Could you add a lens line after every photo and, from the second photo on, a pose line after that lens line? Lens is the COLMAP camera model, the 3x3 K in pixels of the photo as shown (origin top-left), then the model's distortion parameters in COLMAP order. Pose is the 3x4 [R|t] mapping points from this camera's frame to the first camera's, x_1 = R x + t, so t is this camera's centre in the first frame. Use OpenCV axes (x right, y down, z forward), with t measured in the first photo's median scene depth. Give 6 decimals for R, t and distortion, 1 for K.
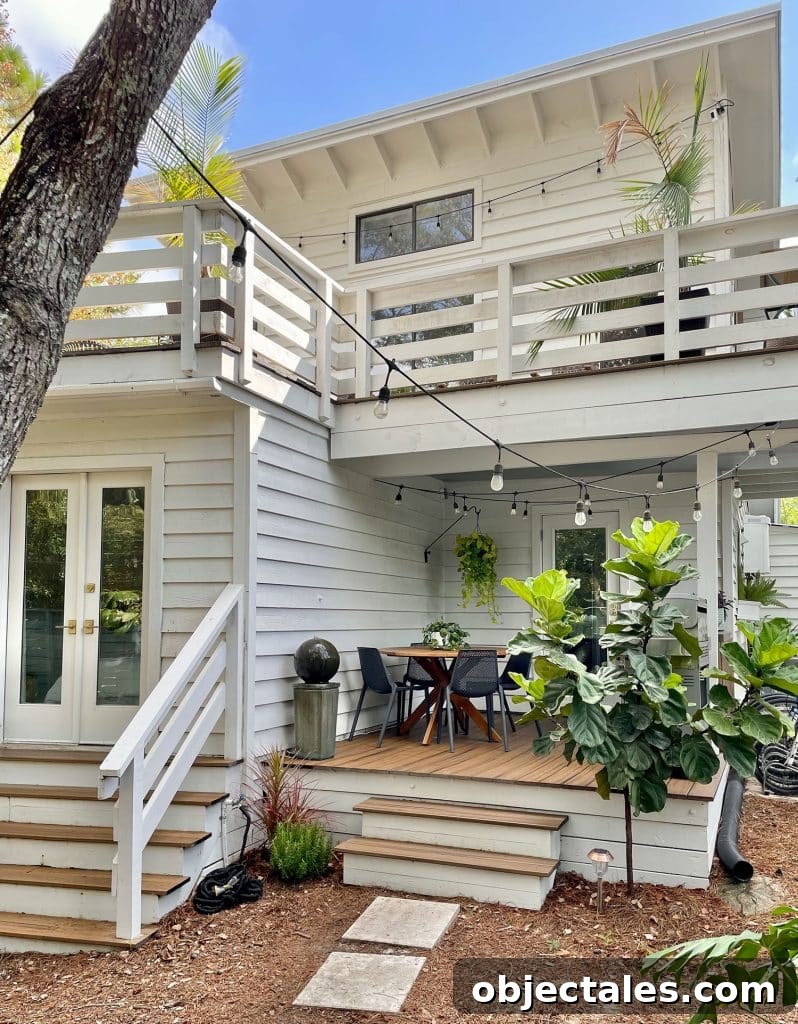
lens RADIAL K [[842.0, 0, 399.0], [0, 842.0, 512.0], [0, 0, 1]] dist [0.006859, -0.001933]
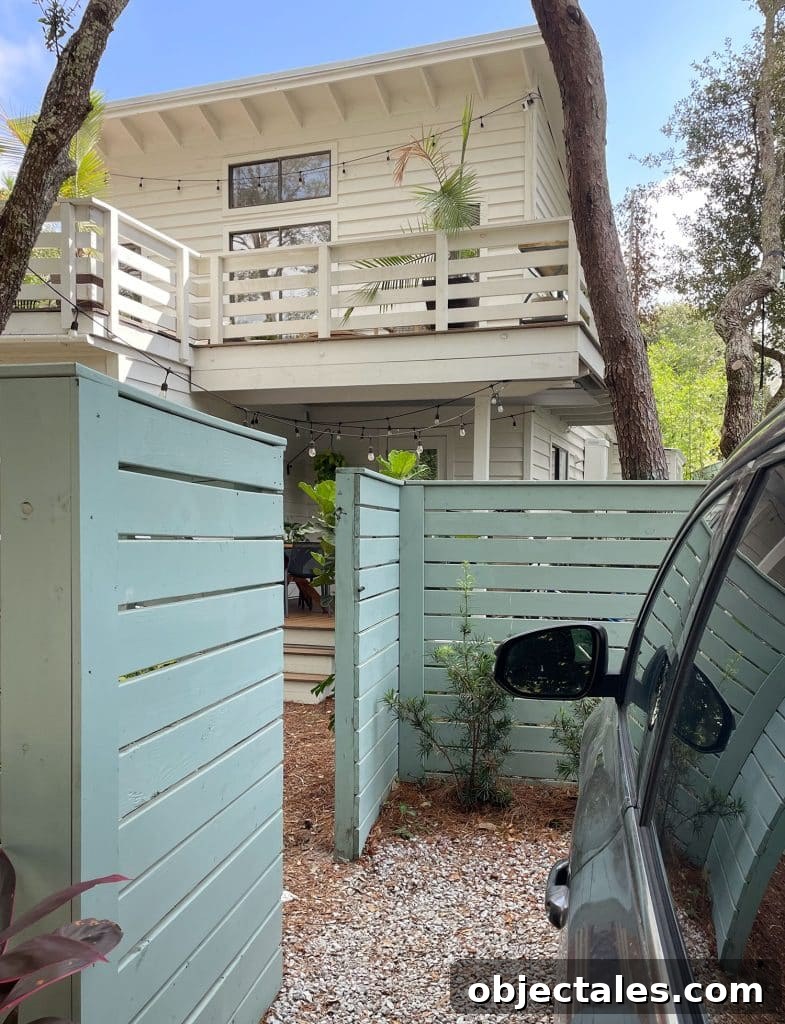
lens RADIAL K [[825.2, 0, 396.0], [0, 825.2, 530.9], [0, 0, 1]] dist [0.006937, -0.002366]
pose [[0.993989, 0.015658, 0.108355, 0.109562], [-0.029572, 0.991330, 0.128026, -0.027607], [-0.105411, -0.130461, 0.985834, -0.325033]]
